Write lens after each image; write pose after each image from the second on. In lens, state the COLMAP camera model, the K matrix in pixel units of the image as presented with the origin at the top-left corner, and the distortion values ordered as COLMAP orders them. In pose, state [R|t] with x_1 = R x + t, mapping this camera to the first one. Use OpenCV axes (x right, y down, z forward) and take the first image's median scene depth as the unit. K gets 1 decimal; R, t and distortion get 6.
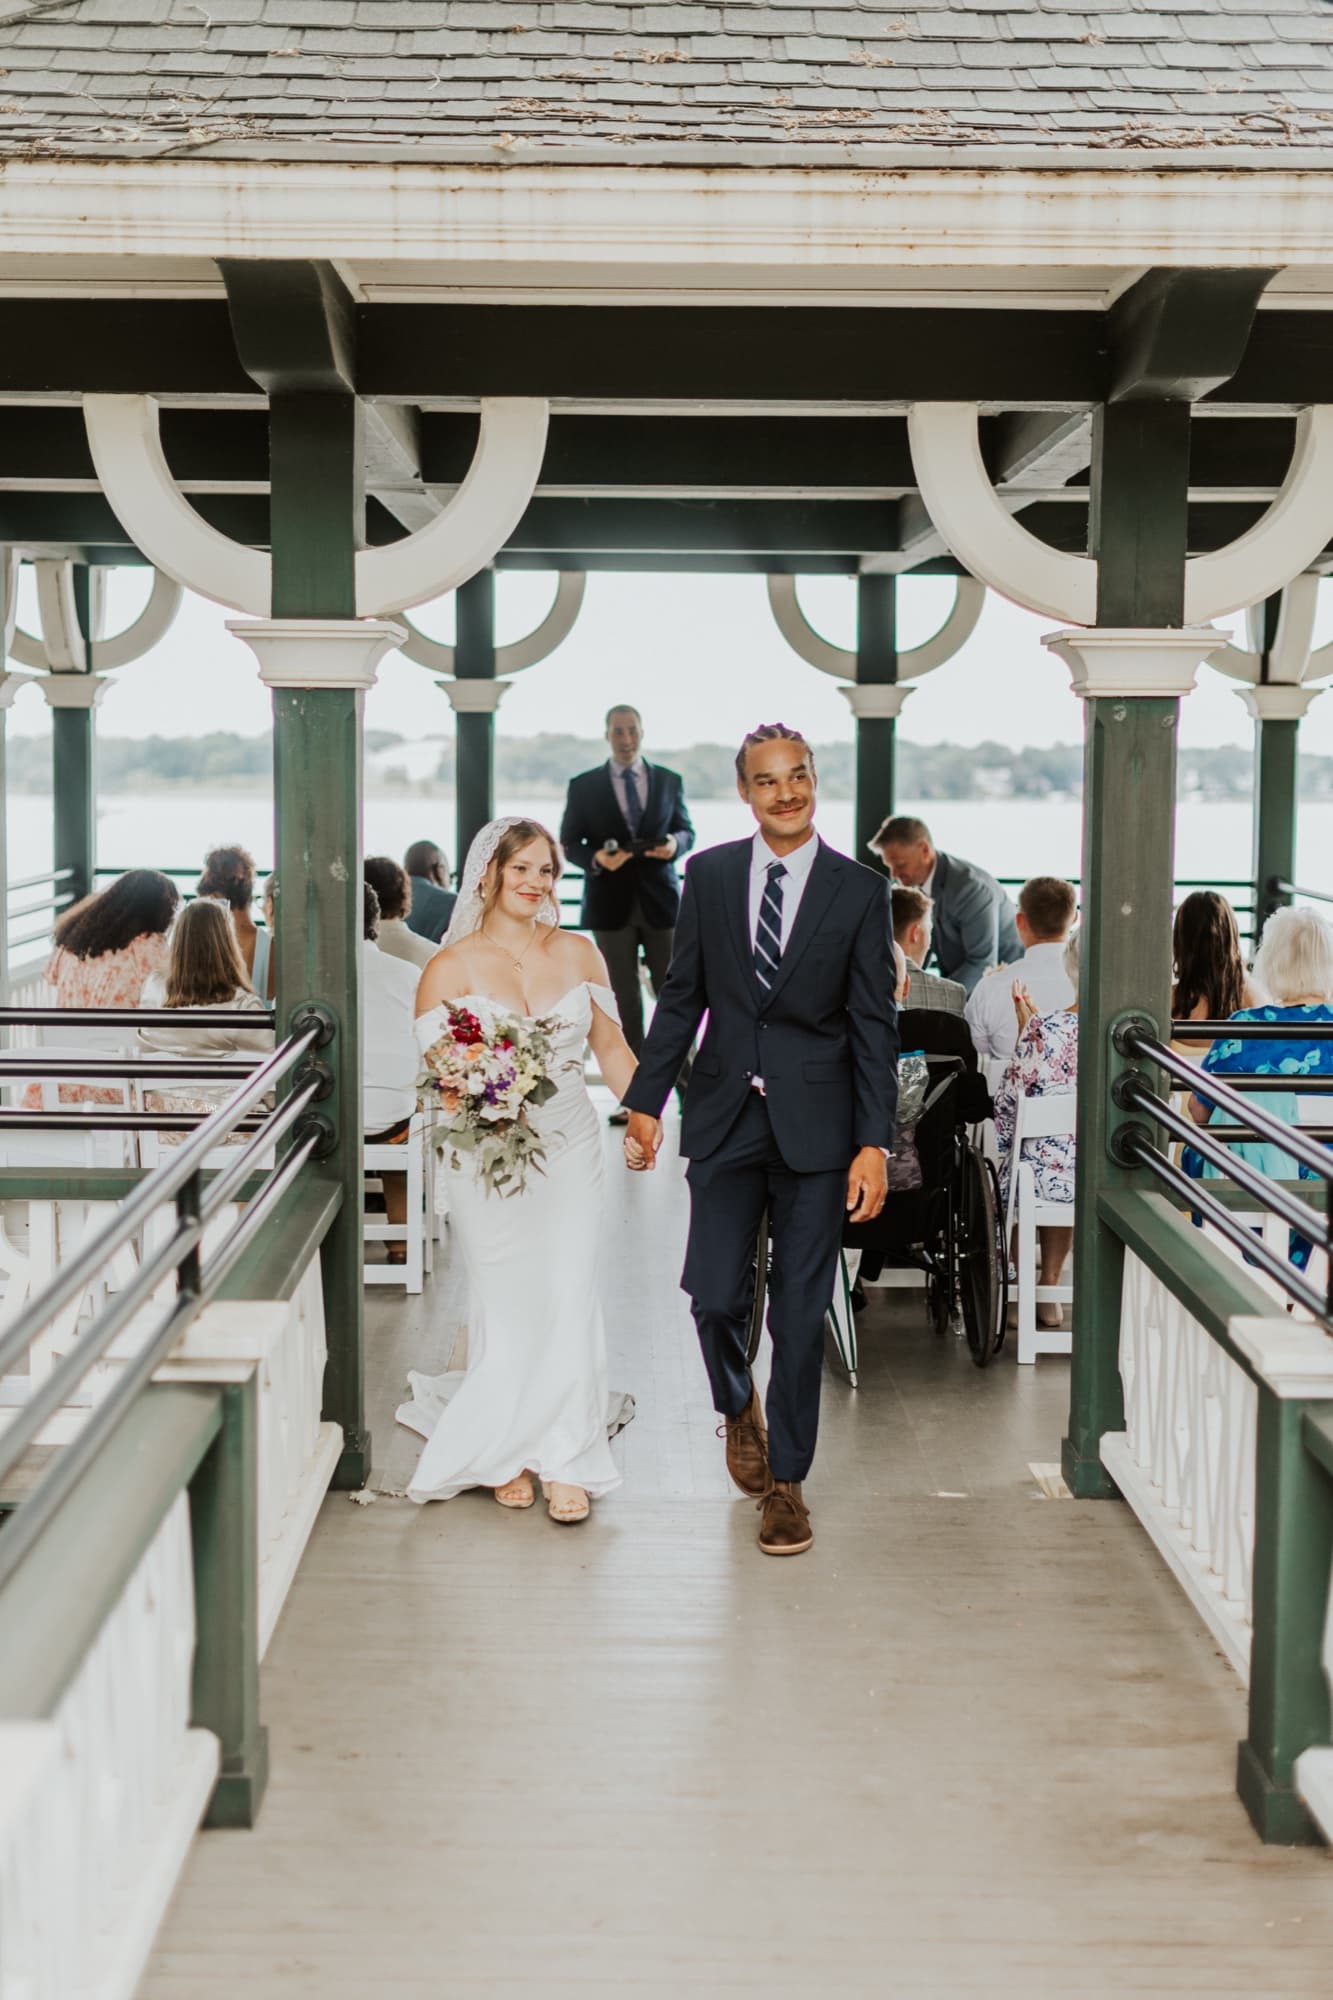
lens RADIAL K [[2594.2, 0, 500.8], [0, 2594.2, 998.6], [0, 0, 1]] dist [0.007853, 0.049040]
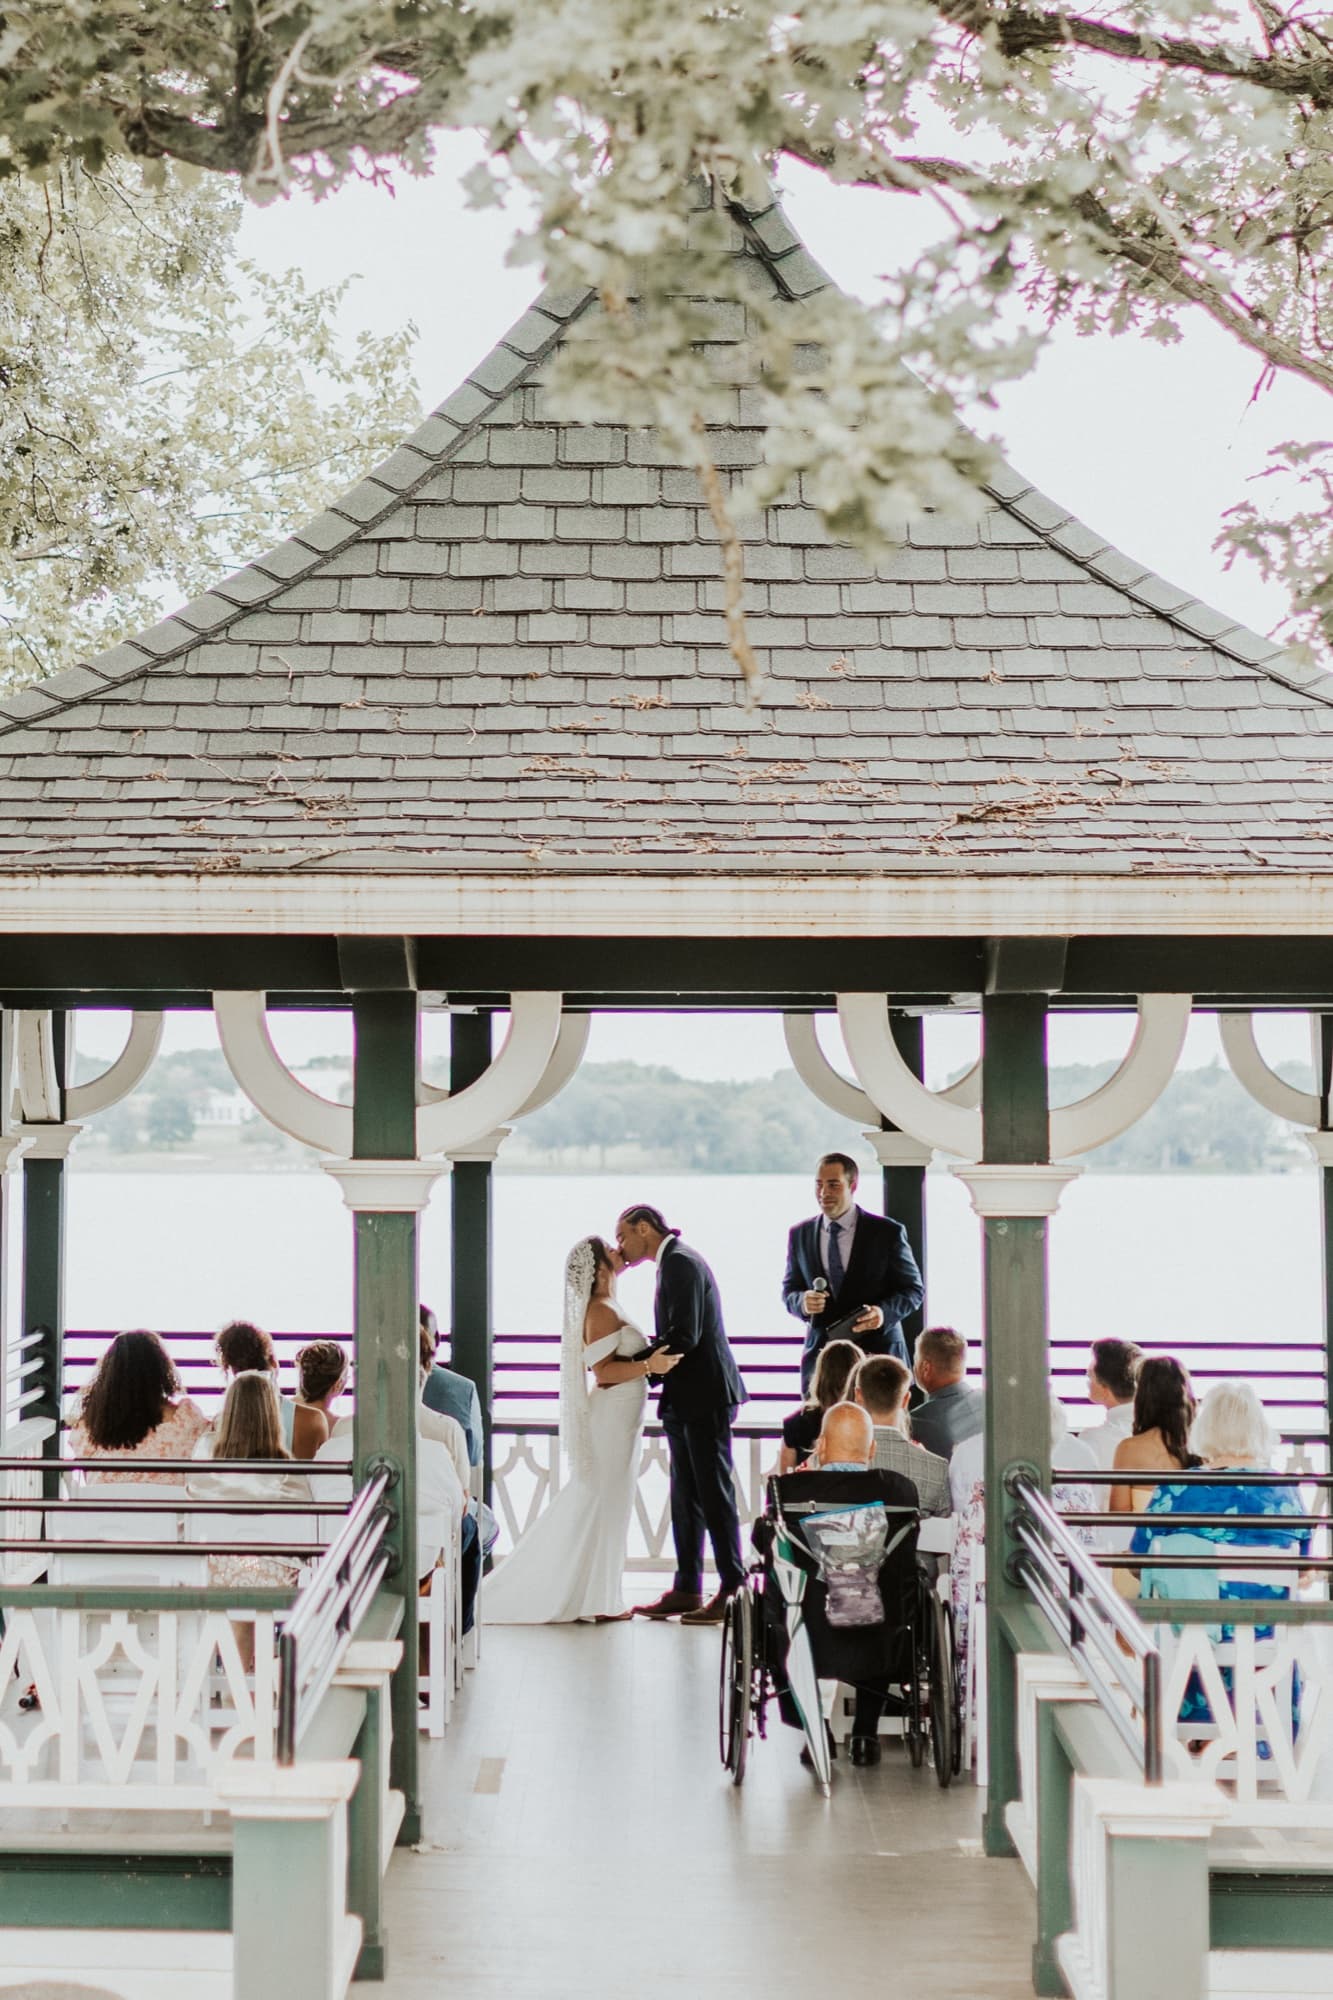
lens RADIAL K [[2594.2, 0, 500.8], [0, 2594.2, 998.6], [0, 0, 1]] dist [0.007853, 0.049040]
pose [[0.999997, -0.000930, -0.002152, -0.009927], [0.000532, 0.984002, -0.178156, 0.008119], [0.002283, 0.178155, 0.984000, -0.300138]]
